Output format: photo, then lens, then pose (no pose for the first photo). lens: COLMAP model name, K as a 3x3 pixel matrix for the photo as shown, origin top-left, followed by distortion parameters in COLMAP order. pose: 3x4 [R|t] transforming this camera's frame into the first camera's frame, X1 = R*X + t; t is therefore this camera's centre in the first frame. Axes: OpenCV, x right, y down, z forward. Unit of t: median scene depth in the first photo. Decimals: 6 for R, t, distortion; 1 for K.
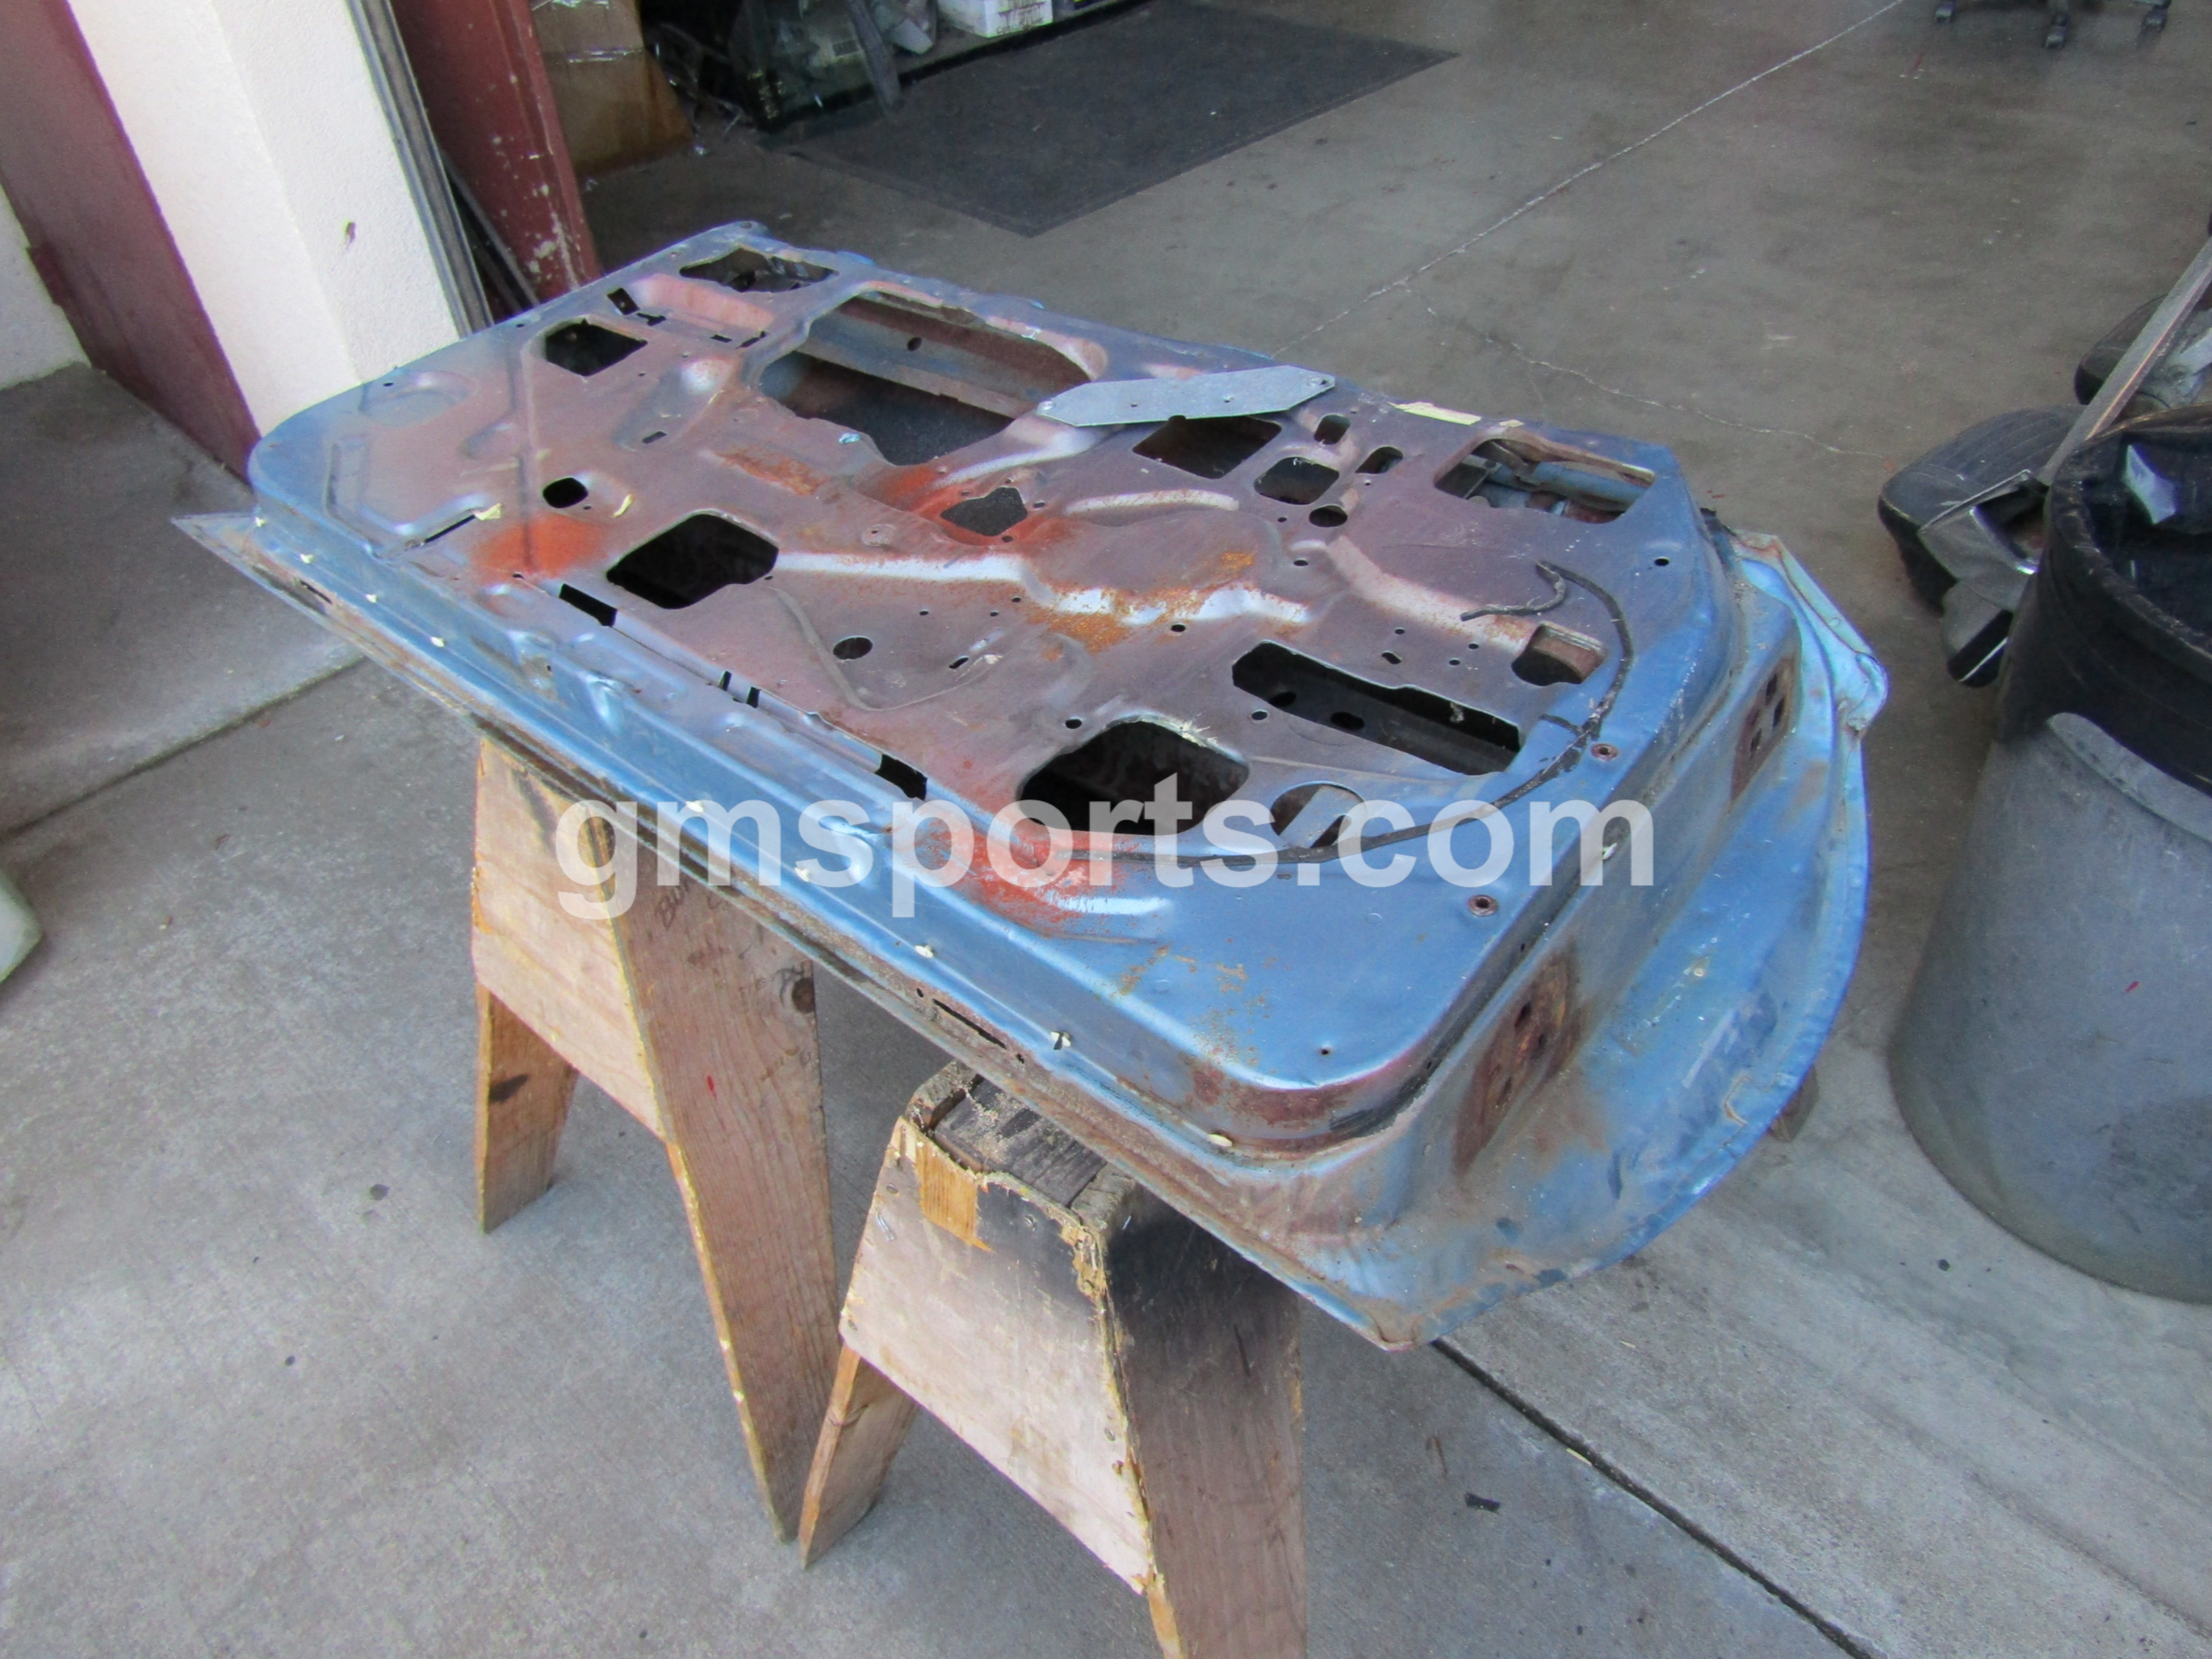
lens RADIAL K [[1581.2, 0, 1098.7], [0, 1581.2, 824.0], [0, 0, 1]] dist [-0.006270, 0.000981]
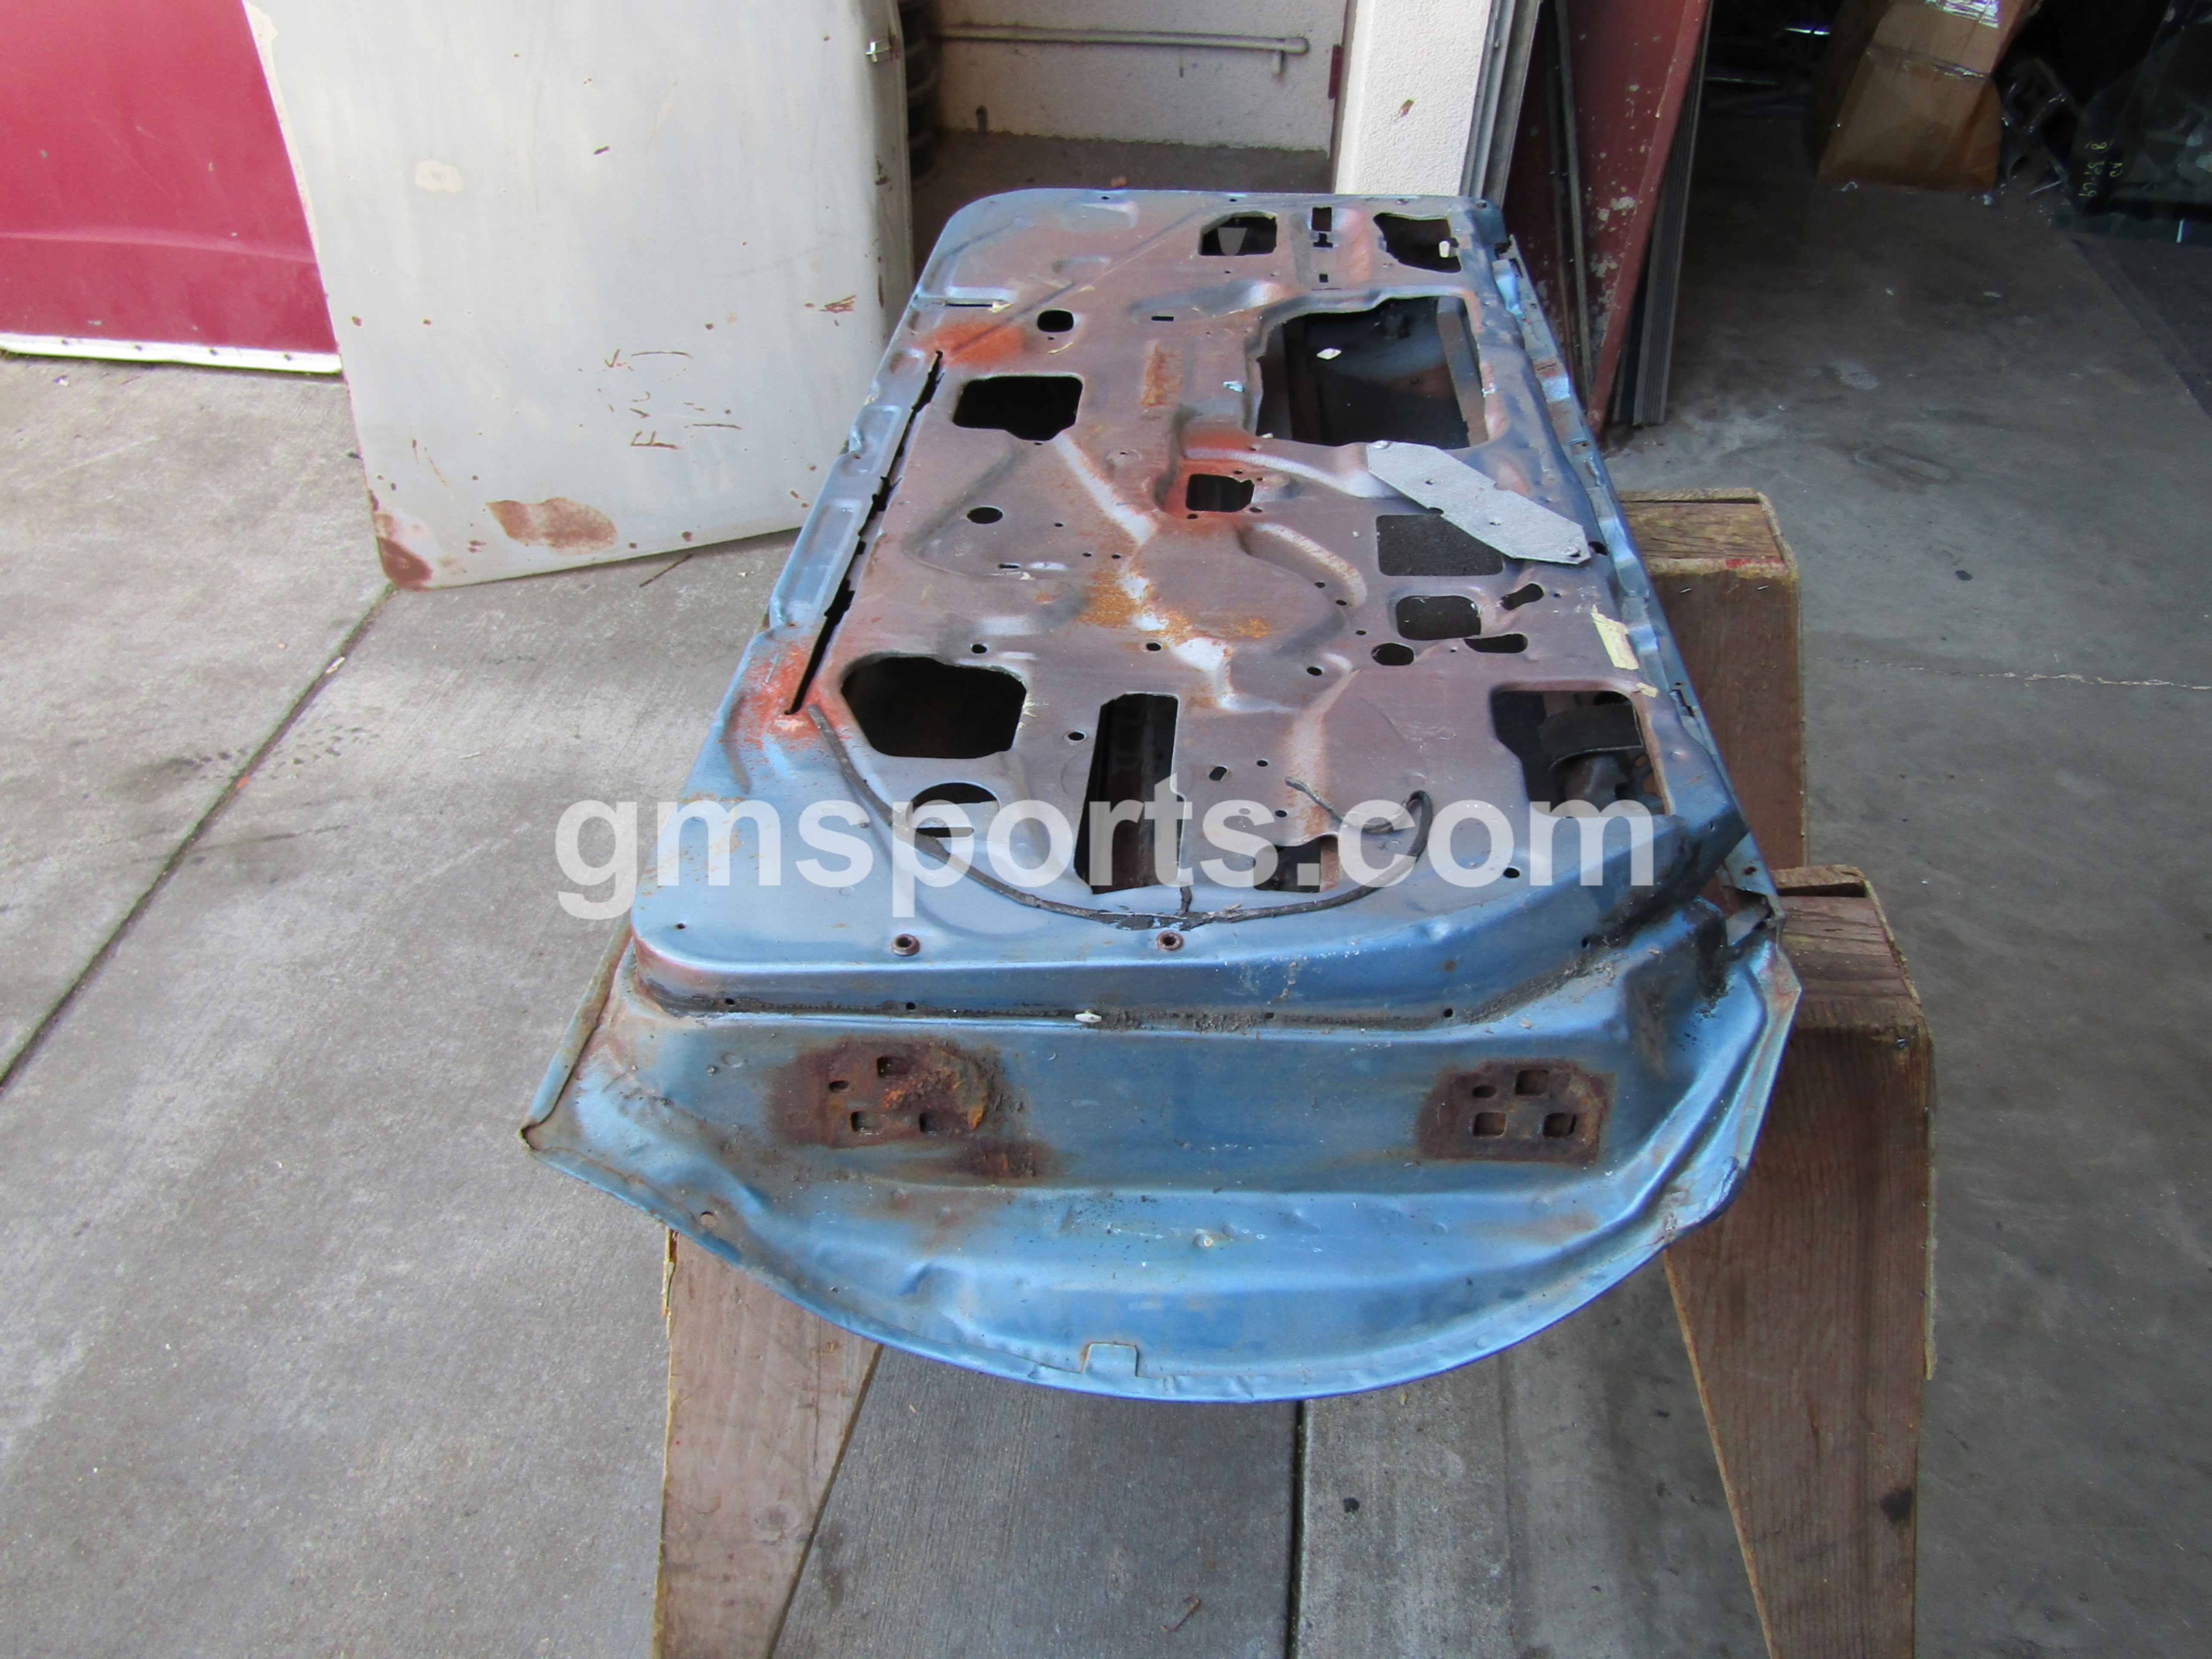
lens RADIAL K [[1581.2, 0, 1099.4], [0, 1581.2, 831.1], [0, 0, 1]] dist [-0.006270, 0.000981]
pose [[0.597263, 0.588187, -0.545264, 0.372781], [-0.569330, 0.789769, 0.228316, -0.139235], [0.564925, 0.174071, 0.806572, 0.108649]]
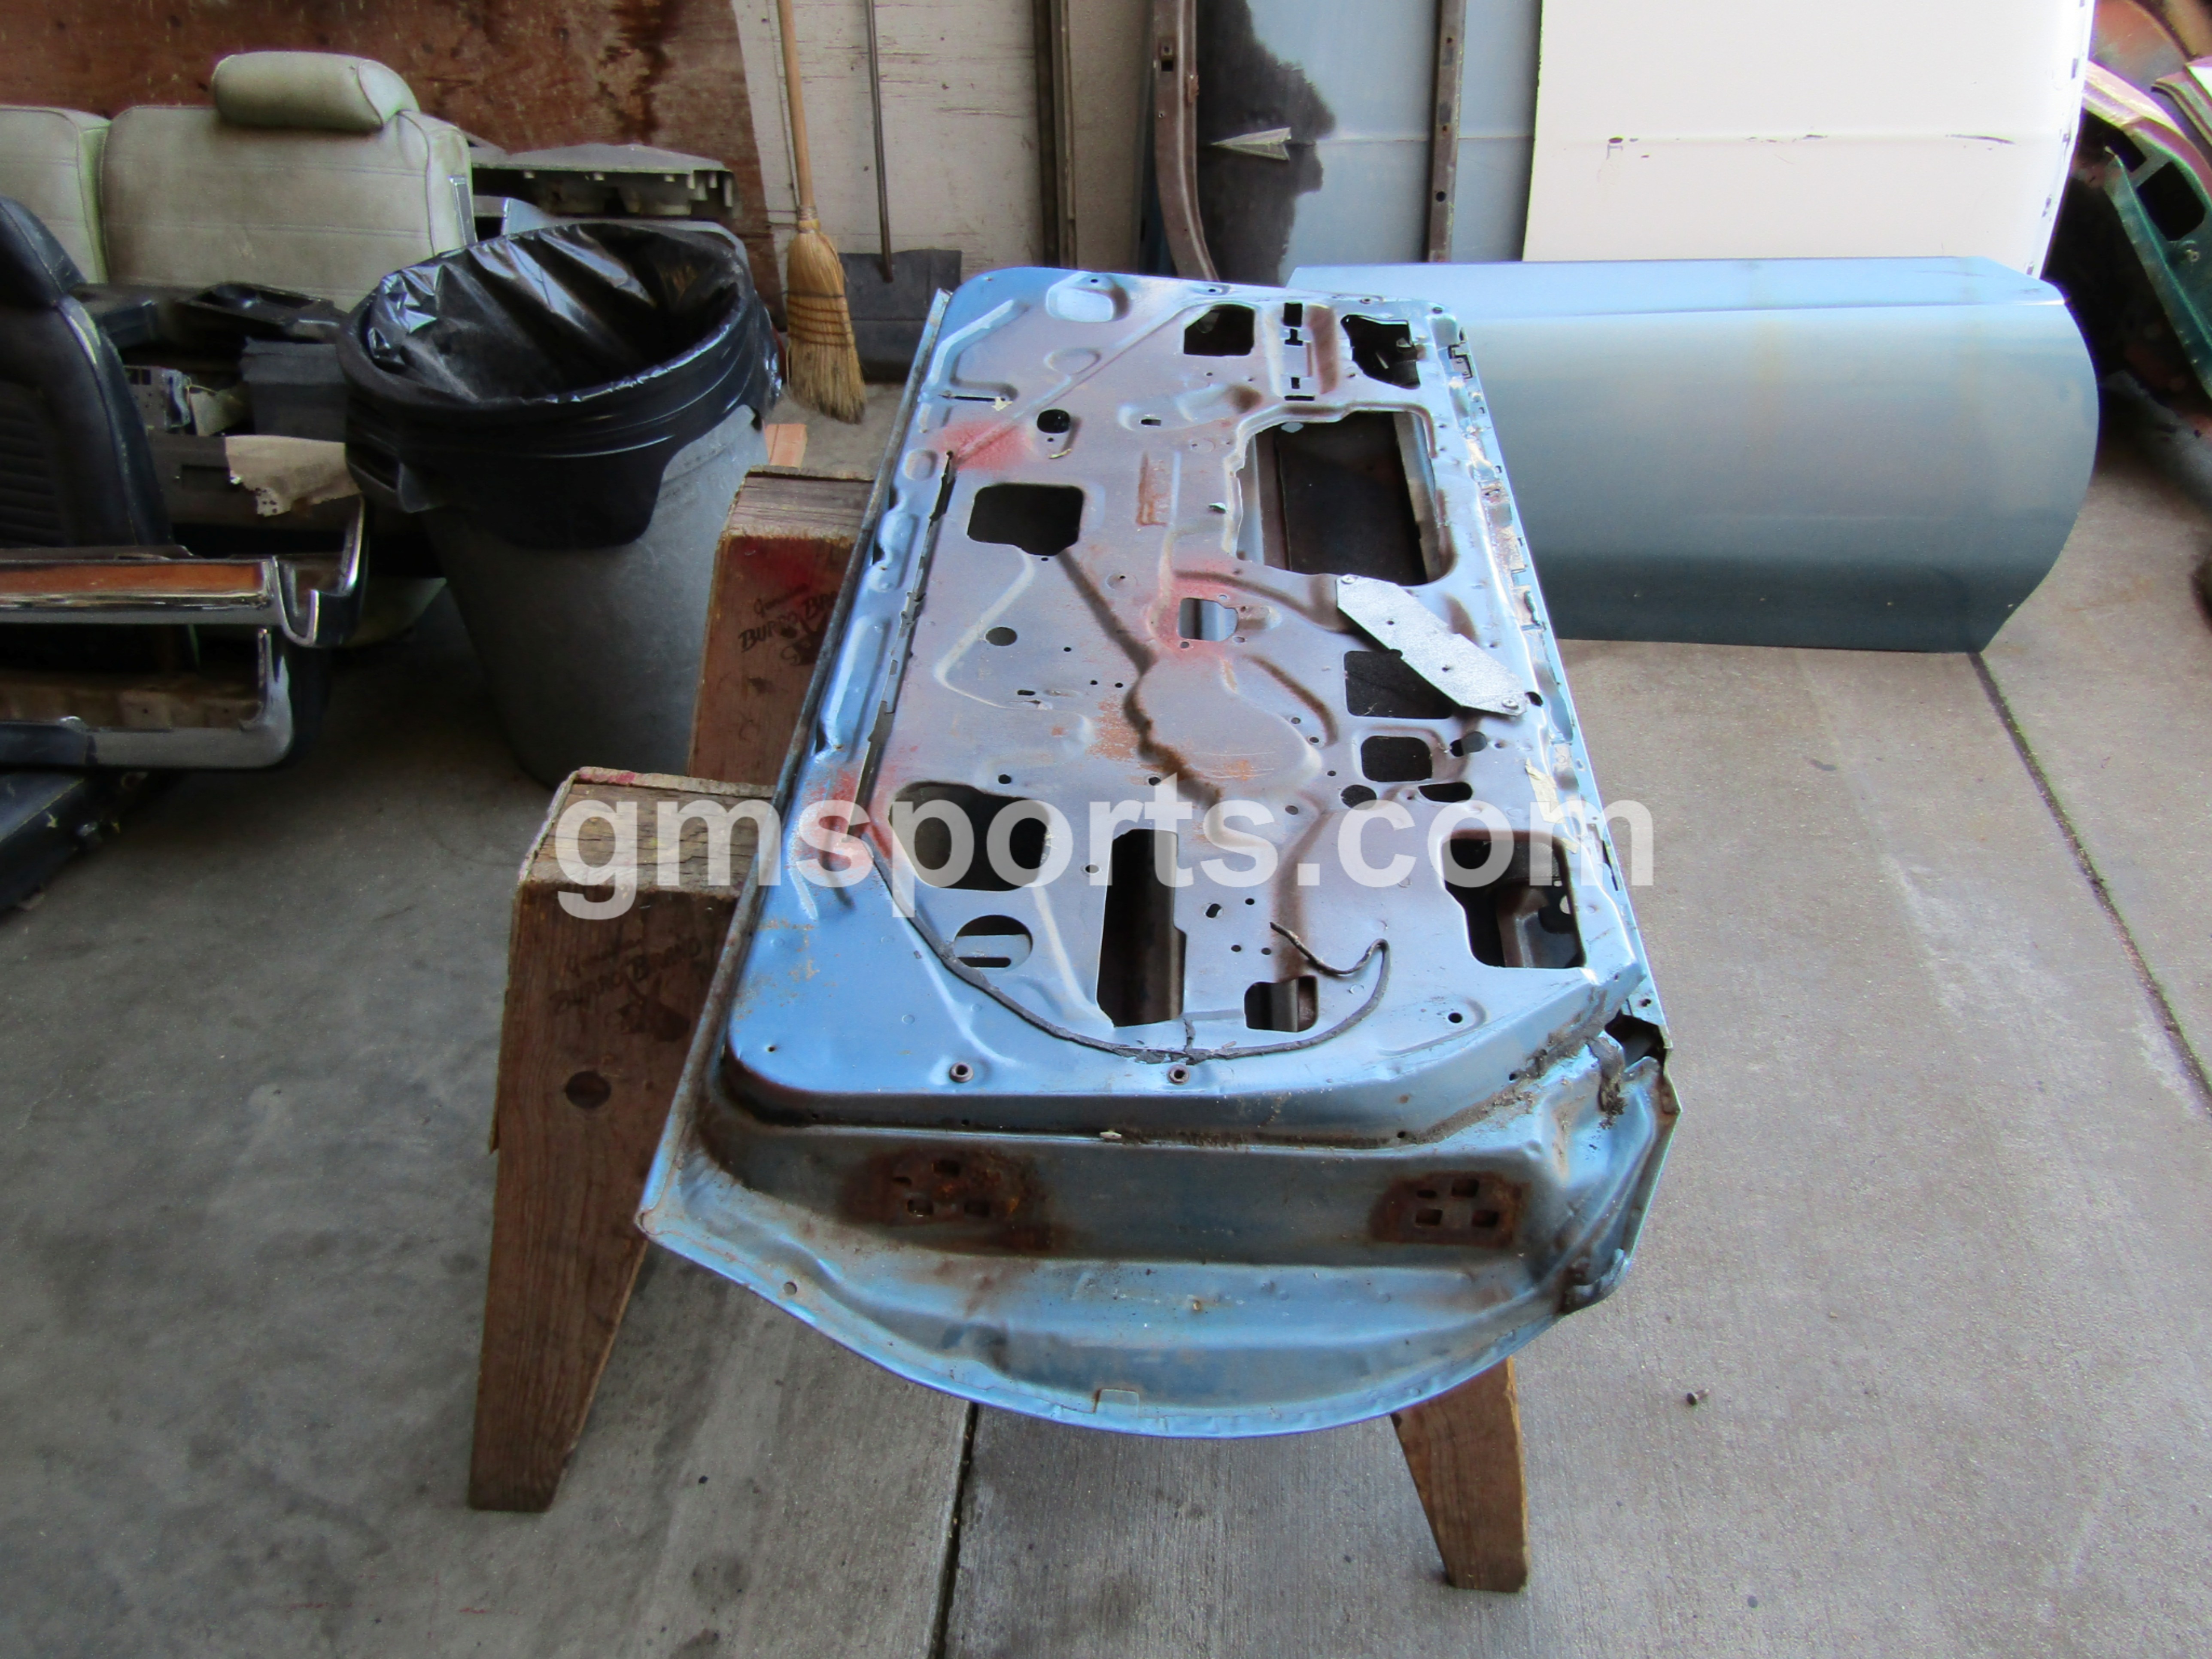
lens RADIAL K [[1581.2, 0, 1103.7], [0, 1581.2, 829.5], [0, 0, 1]] dist [-0.006270, 0.000981]
pose [[-0.623674, -0.480270, 0.616742, -0.610213], [0.555105, 0.283381, 0.782019, -0.733758], [-0.550354, 0.830082, 0.089863, 0.716166]]
